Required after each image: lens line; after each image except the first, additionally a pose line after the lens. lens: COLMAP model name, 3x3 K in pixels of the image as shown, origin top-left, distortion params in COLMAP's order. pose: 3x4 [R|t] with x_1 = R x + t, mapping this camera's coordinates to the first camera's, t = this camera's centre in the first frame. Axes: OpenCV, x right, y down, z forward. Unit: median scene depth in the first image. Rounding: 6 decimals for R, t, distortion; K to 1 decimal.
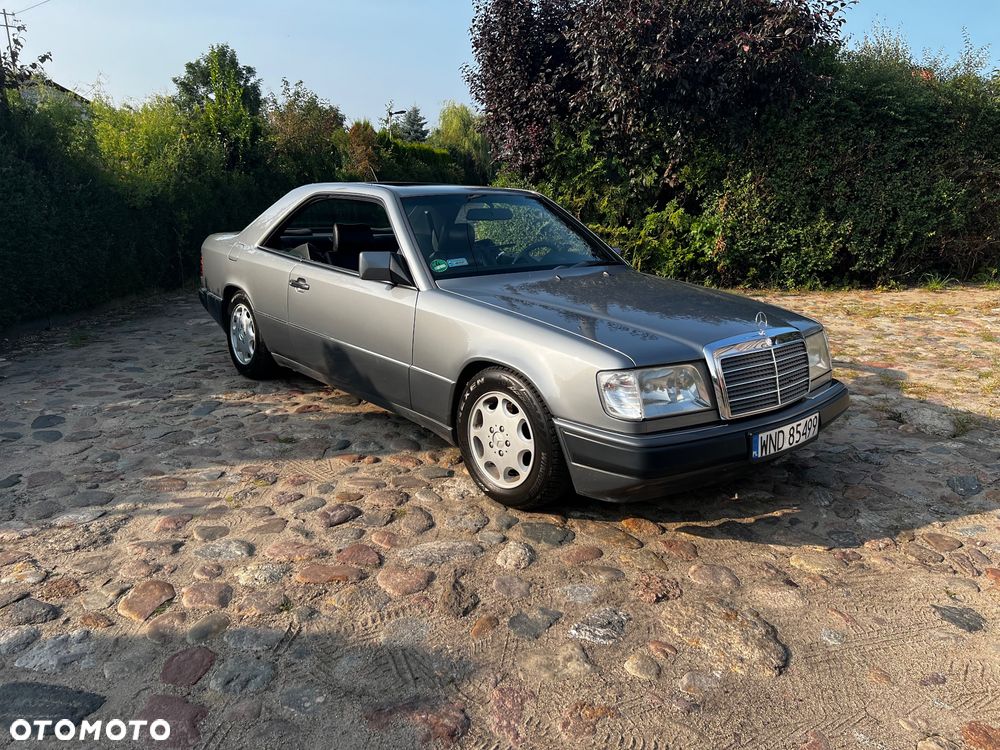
lens RADIAL K [[751.4, 0, 502.5], [0, 751.4, 380.7], [0, 0, 1]] dist [0.044052, -0.050039]
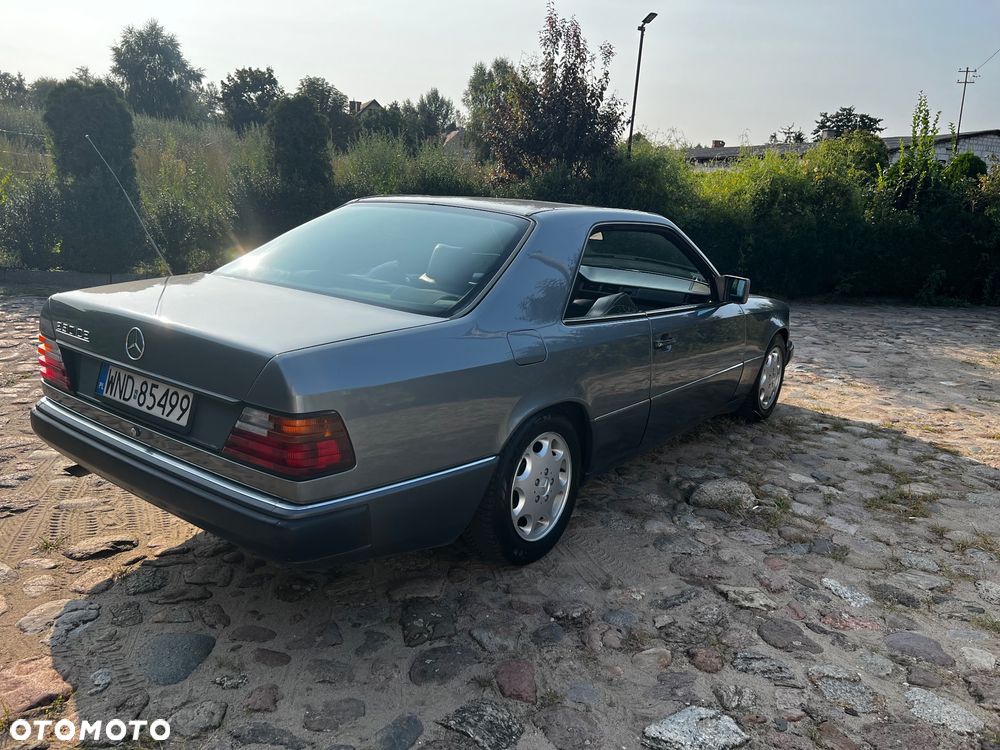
lens RADIAL K [[751.4, 0, 509.6], [0, 751.4, 384.6], [0, 0, 1]] dist [0.044052, -0.050039]
pose [[0.357117, 0.232900, -0.904558, 0.789978], [-0.284623, 0.949494, 0.132102, -0.064770], [0.889639, 0.210282, 0.405369, 0.289614]]
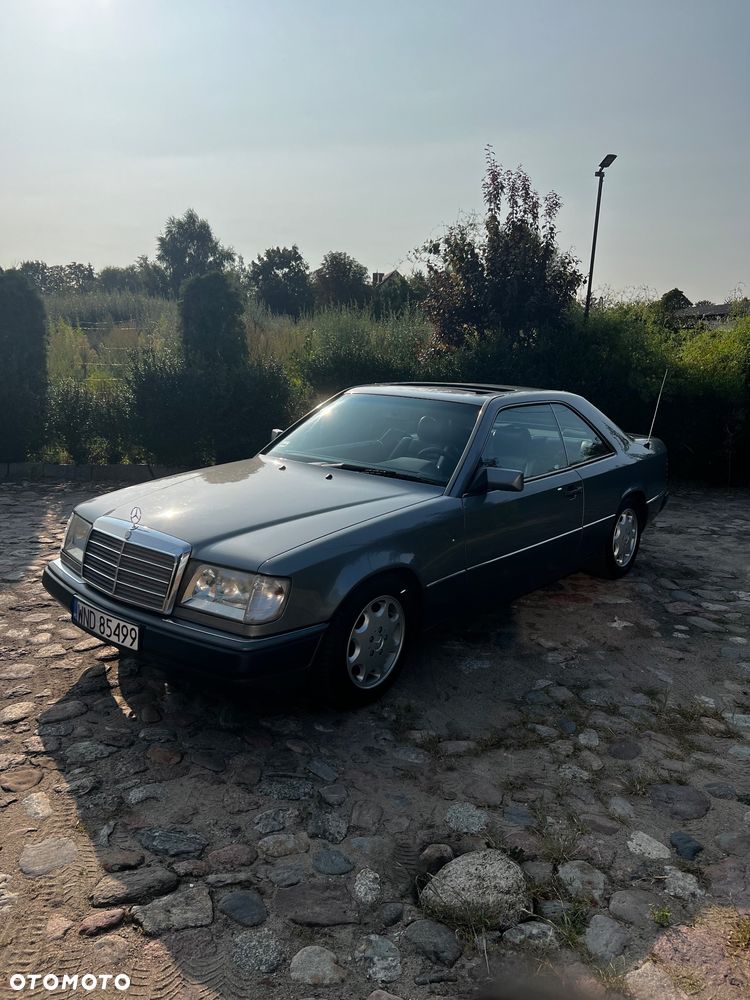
lens RADIAL K [[751.4, 0, 373.6], [0, 751.4, 504.3], [0, 0, 1]] dist [0.044052, -0.050039]
pose [[0.150995, 0.185025, -0.971065, 0.655106], [-0.273514, 0.951797, 0.138824, -0.153361], [0.949942, 0.244638, 0.194324, 0.513638]]
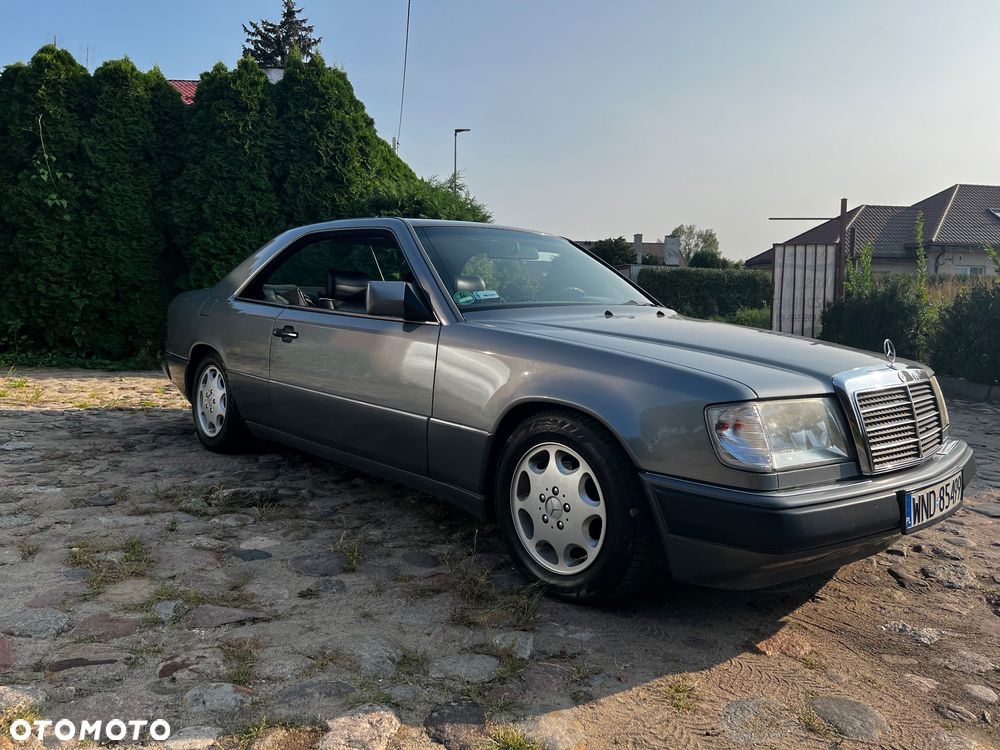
lens RADIAL K [[762.4, 0, 500.6], [0, 762.4, 371.6], [0, 0, 1]] dist [0.024815, -0.026050]
pose [[0.999117, -0.000866, 0.042007, -0.043783], [0.007103, 0.988880, -0.148543, 0.026586], [-0.041412, 0.148710, 0.988013, 0.108550]]
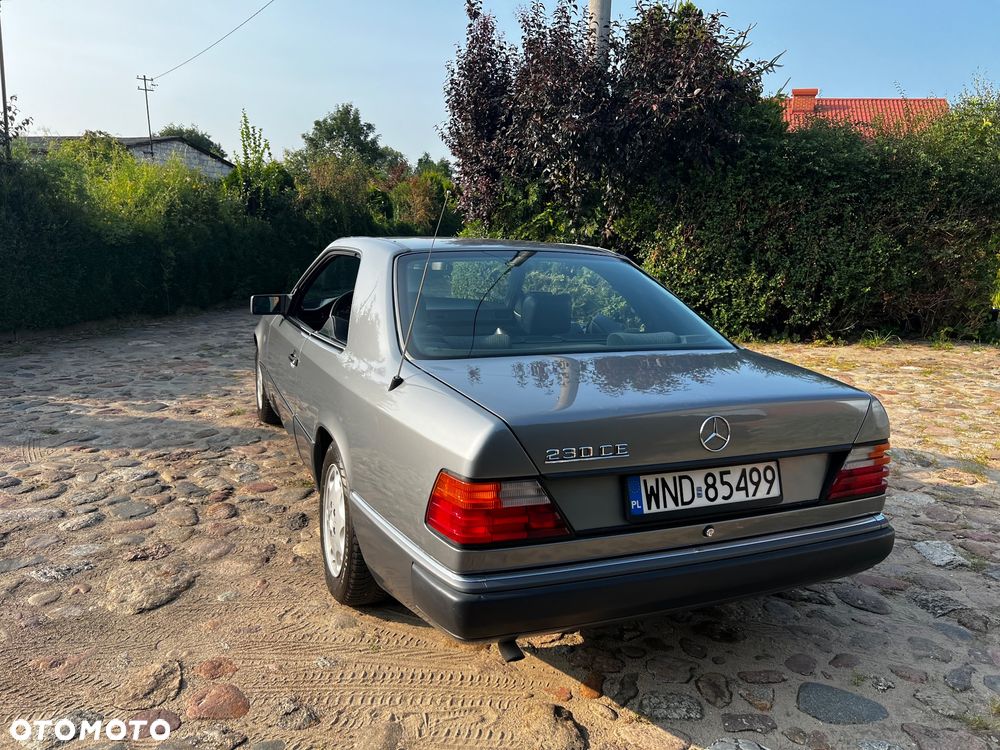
lens RADIAL K [[751.4, 0, 502.1], [0, 751.4, 383.6], [0, 0, 1]] dist [0.044052, -0.050039]
pose [[0.984332, 0.051947, -0.168498, 0.375435], [-0.061874, 0.996611, -0.054209, 0.013793], [0.165111, 0.063786, 0.984210, -0.048259]]
